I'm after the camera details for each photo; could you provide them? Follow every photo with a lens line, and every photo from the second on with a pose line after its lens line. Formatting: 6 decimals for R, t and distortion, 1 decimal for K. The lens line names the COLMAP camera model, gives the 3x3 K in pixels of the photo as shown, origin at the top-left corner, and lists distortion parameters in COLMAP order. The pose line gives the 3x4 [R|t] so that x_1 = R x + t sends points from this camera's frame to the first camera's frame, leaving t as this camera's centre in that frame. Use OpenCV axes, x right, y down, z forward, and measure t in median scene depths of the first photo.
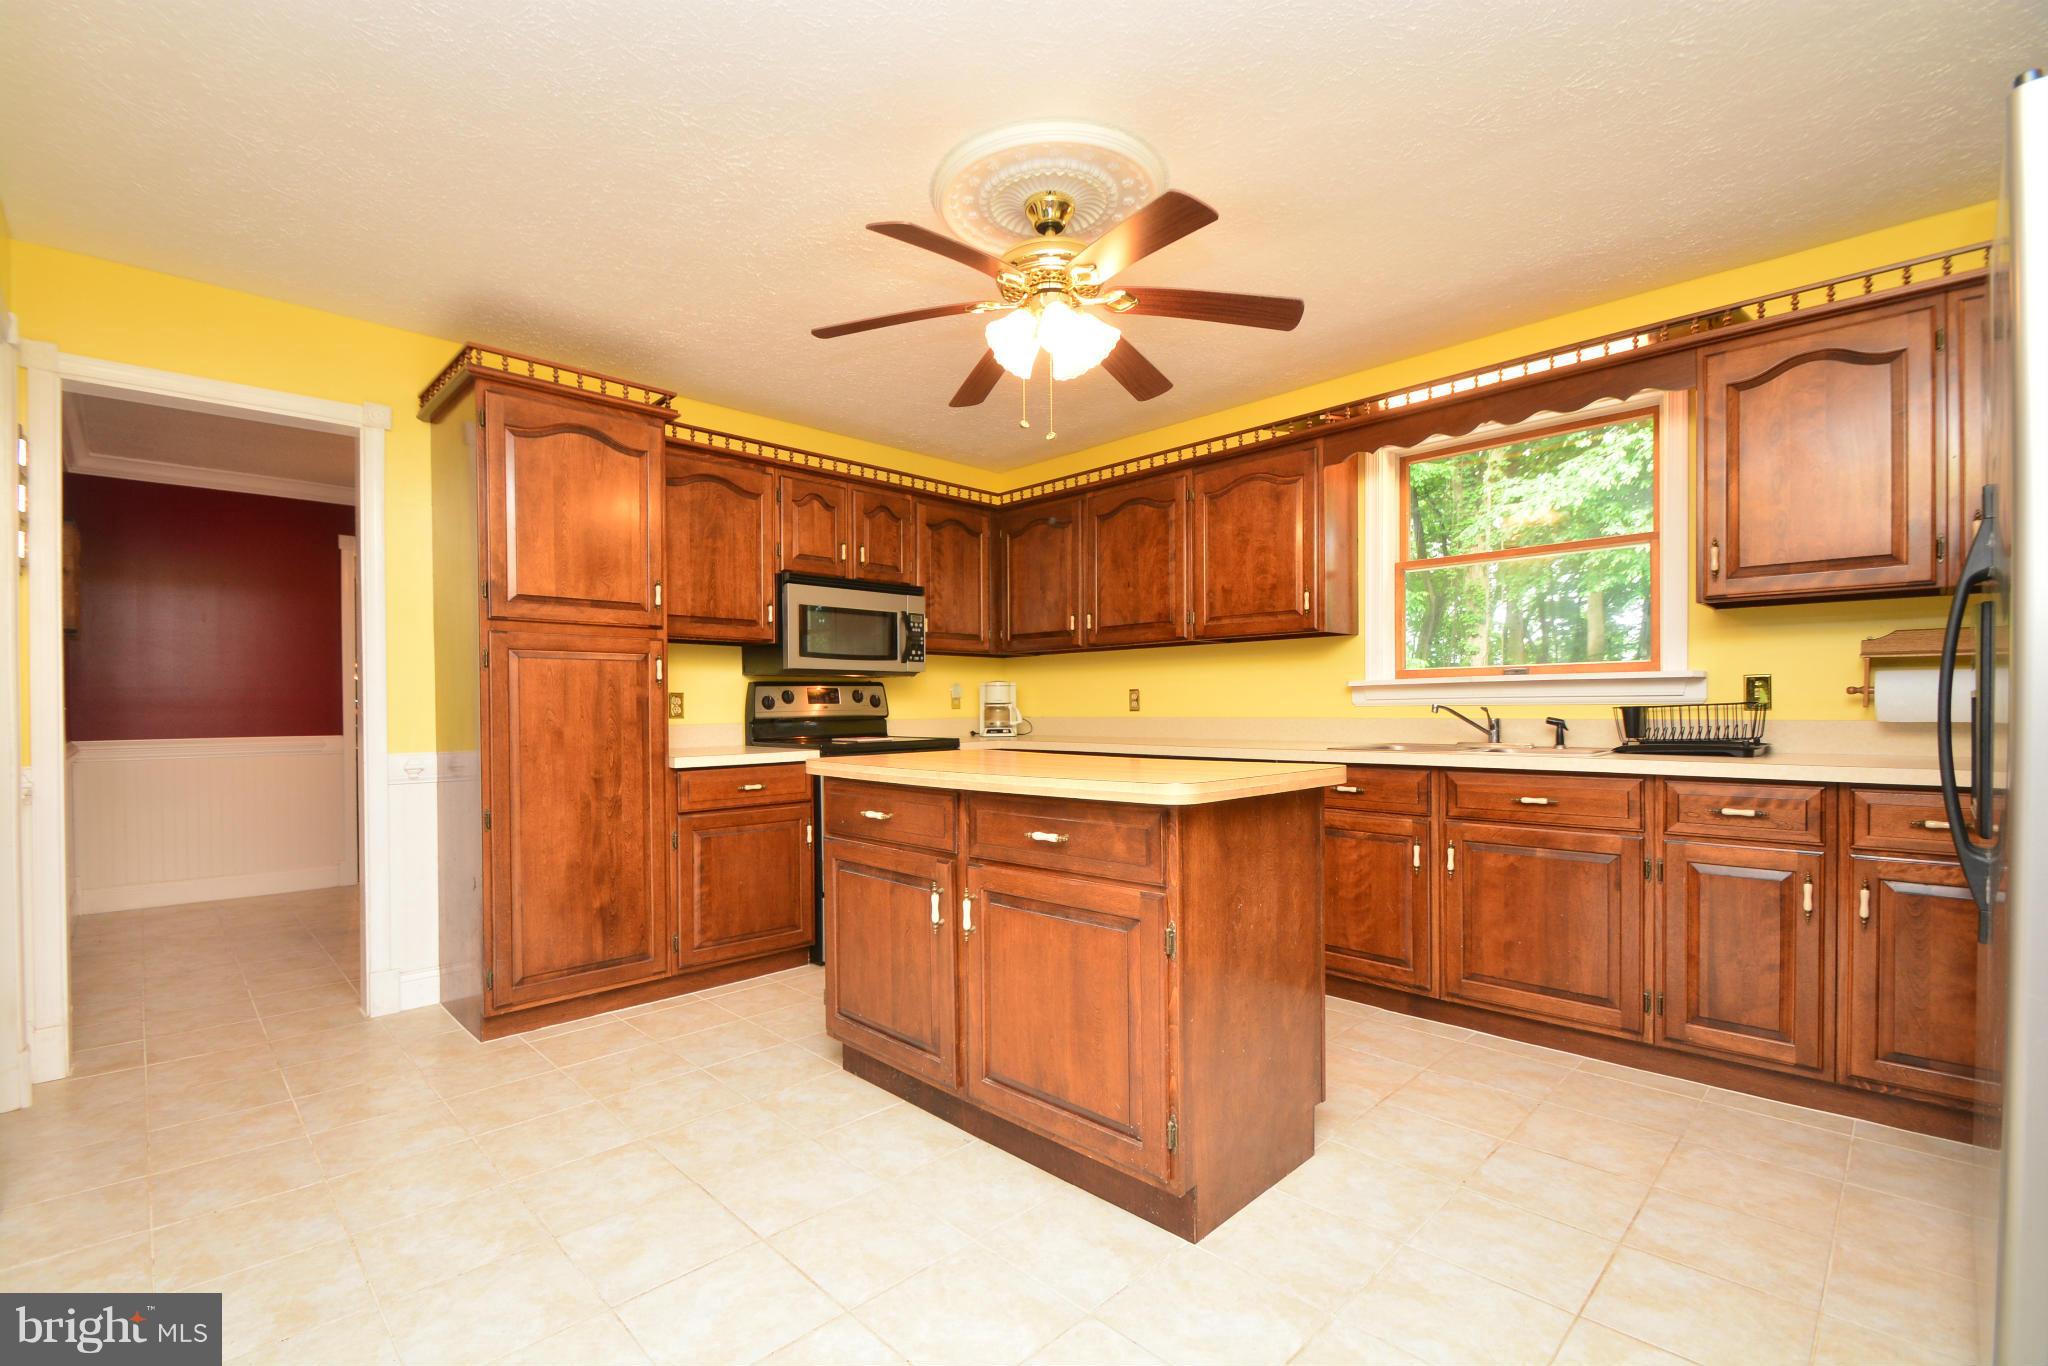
lens RADIAL K [[906.8, 0, 985.1], [0, 906.8, 709.1], [0, 0, 1]] dist [0.017221, -0.020478]
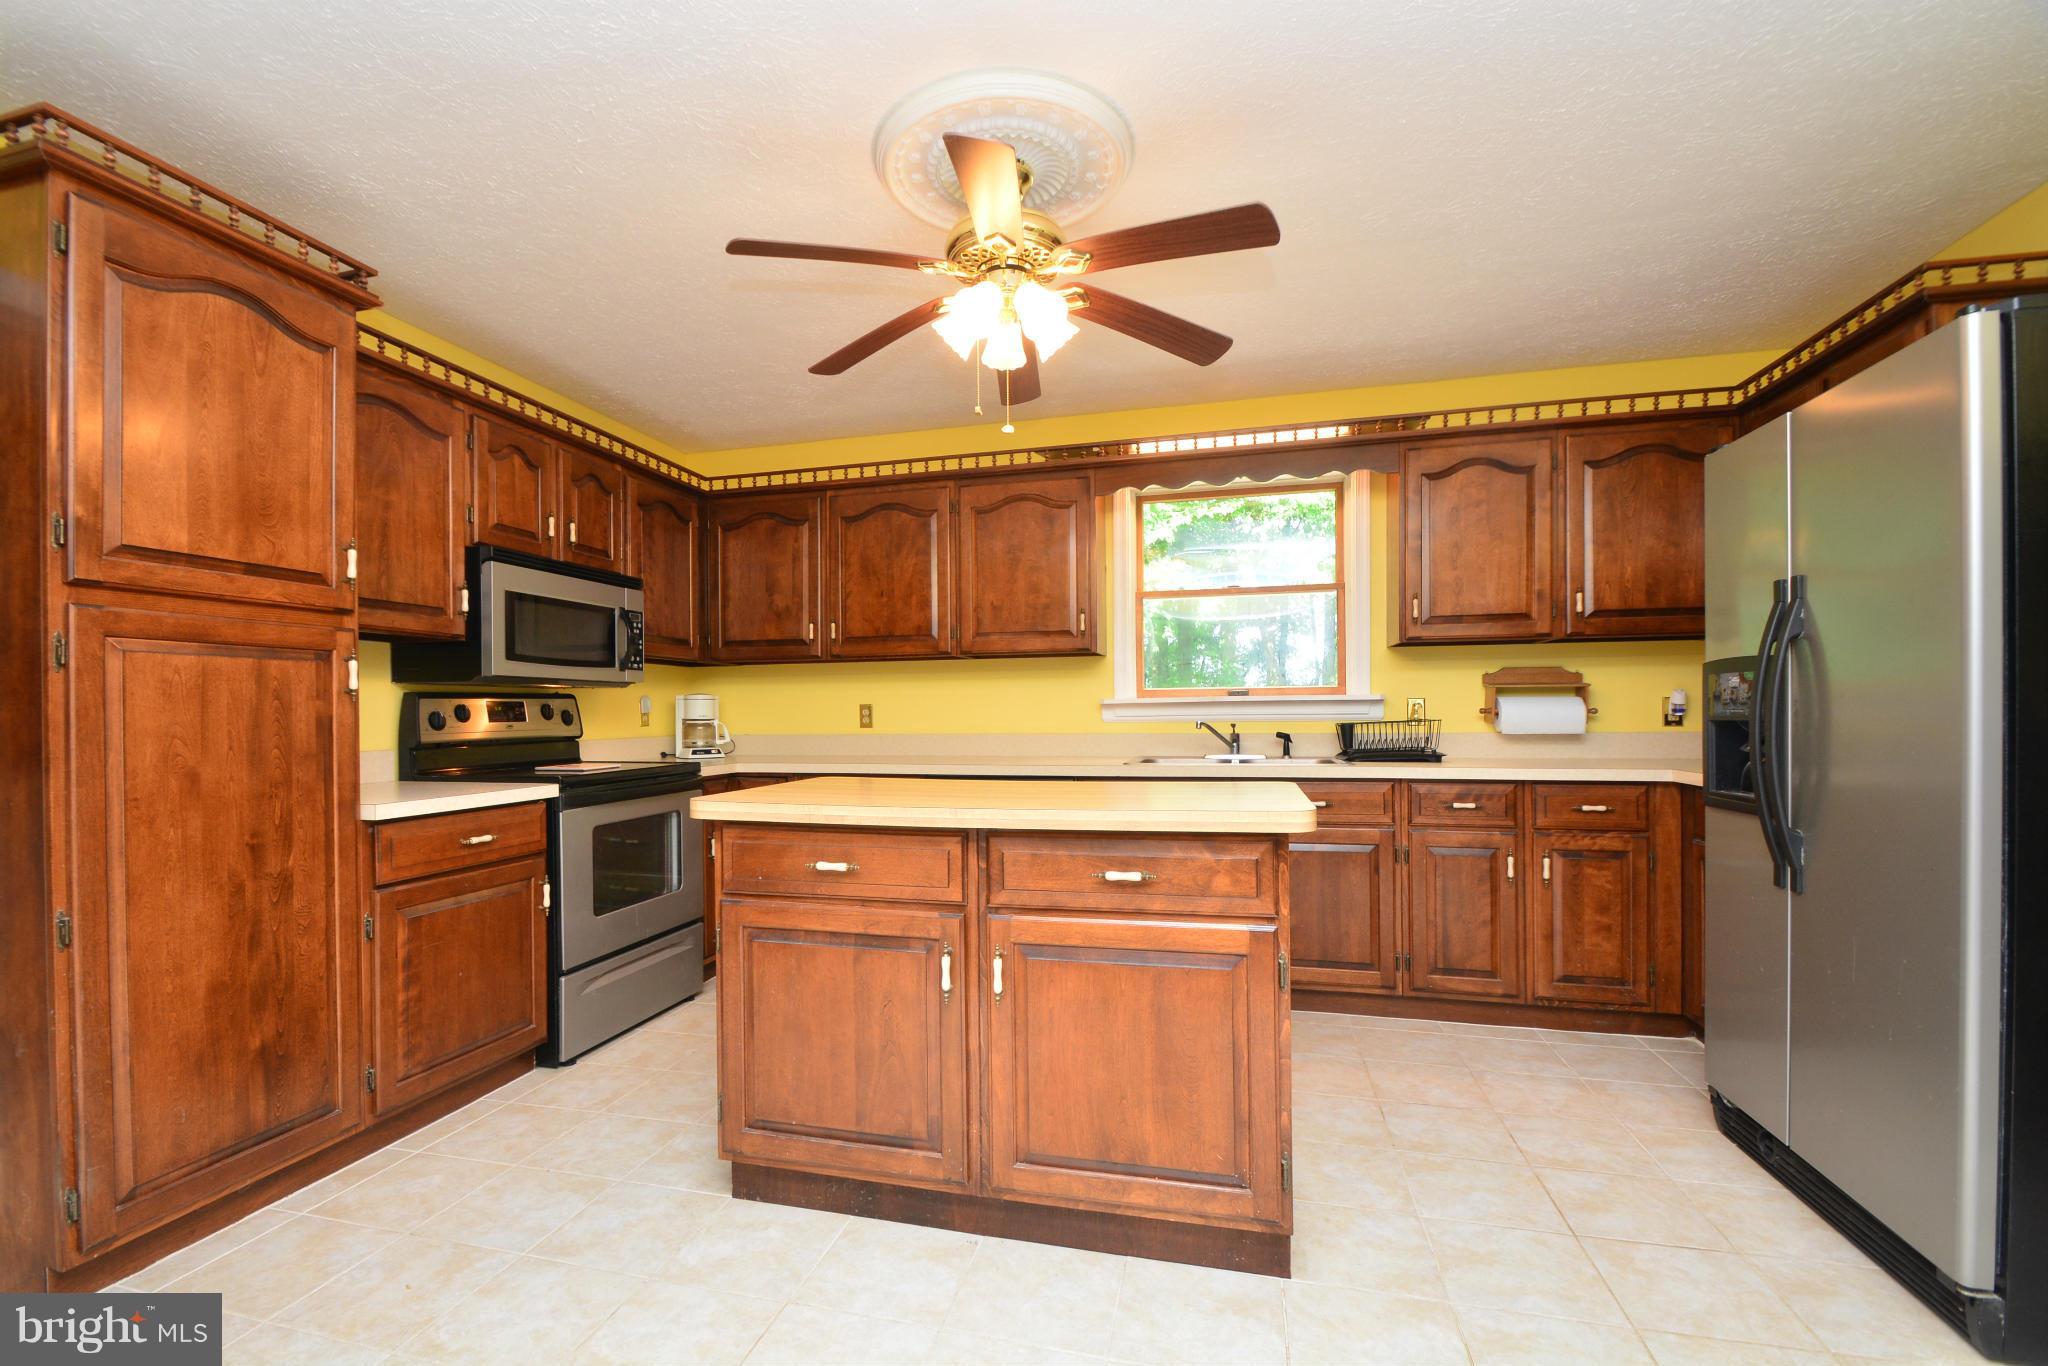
lens RADIAL K [[906.8, 0, 985.1], [0, 906.8, 709.1], [0, 0, 1]] dist [0.017221, -0.020478]
pose [[0.850548, 0.002262, 0.525893, -0.326861], [0.003910, 0.999936, -0.010624, -0.009496], [-0.525883, 0.011092, 0.850484, 0.191671]]
